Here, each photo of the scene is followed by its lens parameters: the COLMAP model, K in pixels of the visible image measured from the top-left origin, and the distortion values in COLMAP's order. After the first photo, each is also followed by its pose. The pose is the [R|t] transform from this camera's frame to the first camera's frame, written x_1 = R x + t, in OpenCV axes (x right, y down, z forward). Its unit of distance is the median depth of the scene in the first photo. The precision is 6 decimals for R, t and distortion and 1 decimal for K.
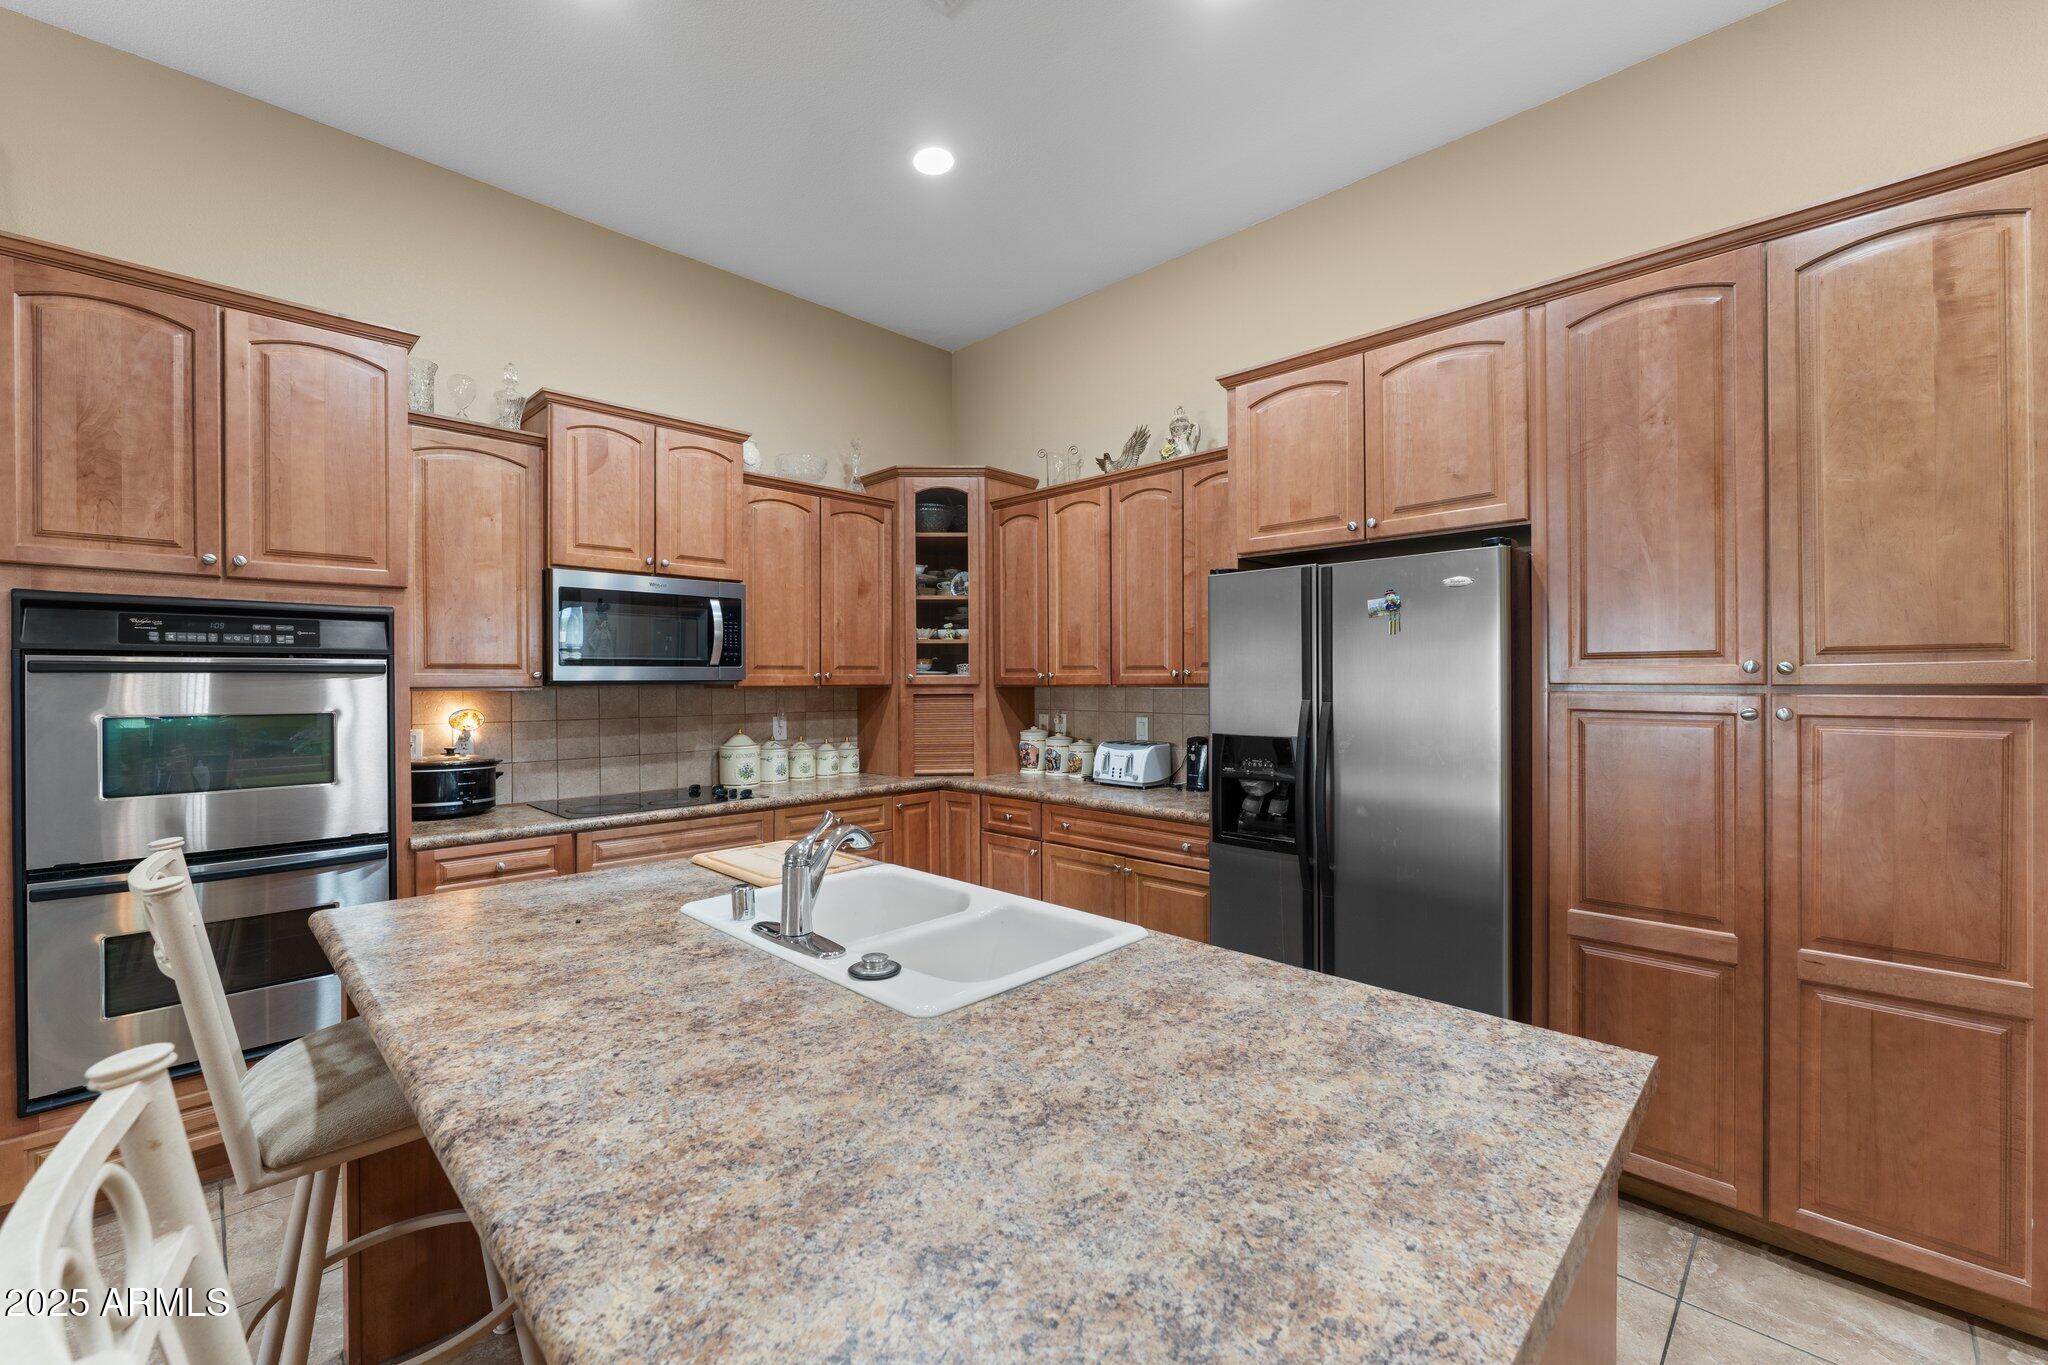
lens RADIAL K [[830.7, 0, 1024.0], [0, 830.7, 682.5], [0, 0, 1]] dist [-0.008370, 0.000366]
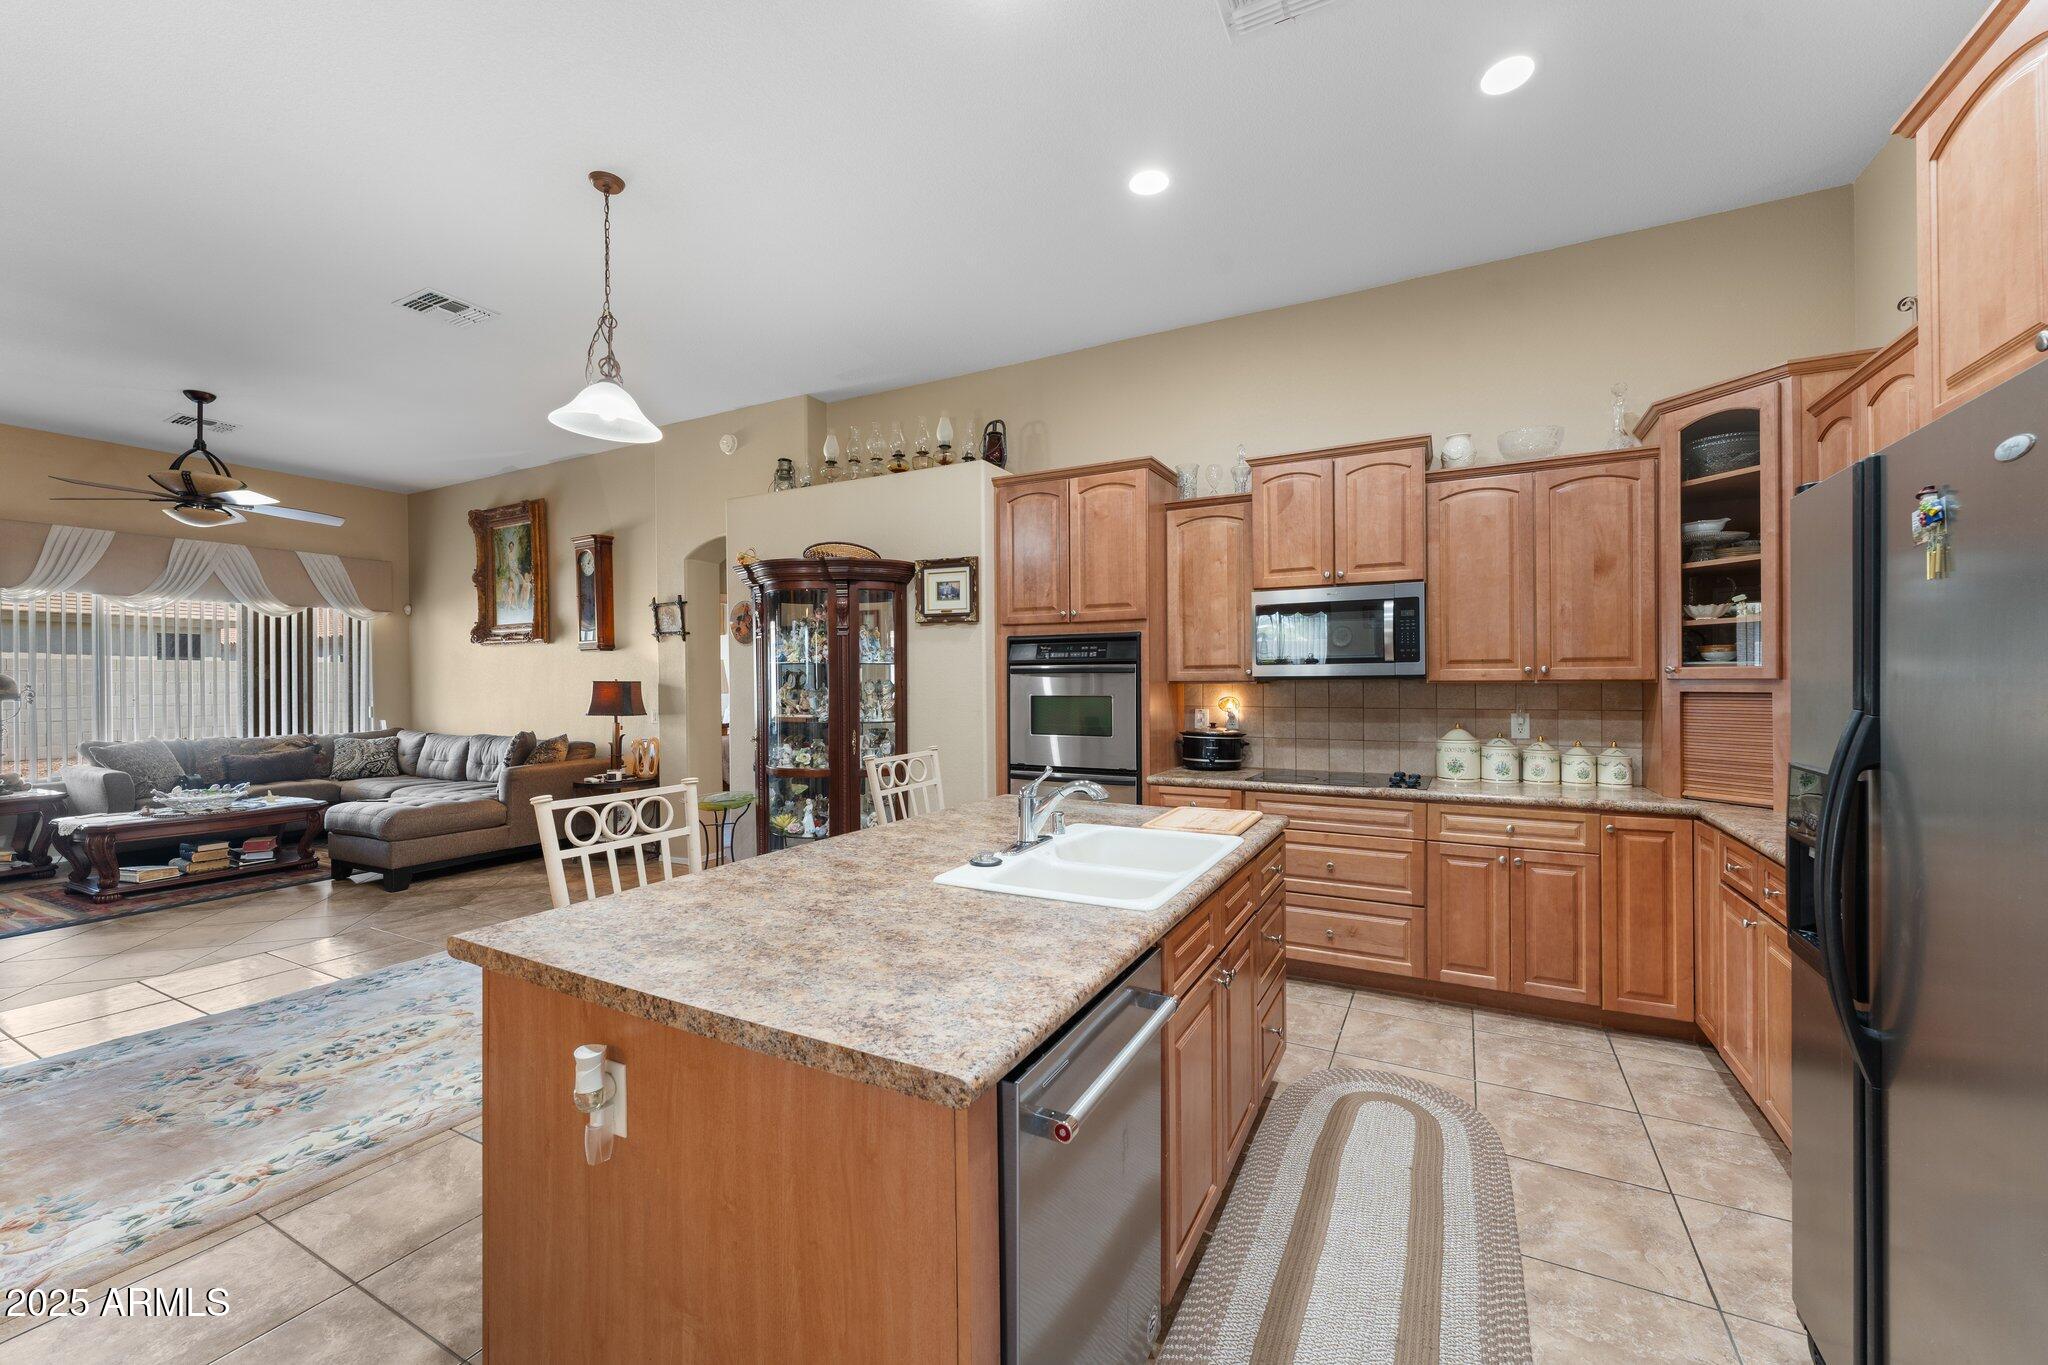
lens RADIAL K [[812.8, 0, 1024.0], [0, 812.8, 682.5], [0, 0, 1]] dist [0.000893, -0.000154]
pose [[0.280042, 0.005149, -0.959974, 0.616603], [0.003174, 0.999975, 0.006289, -0.001990], [0.959983, -0.004808, 0.280018, 0.297776]]
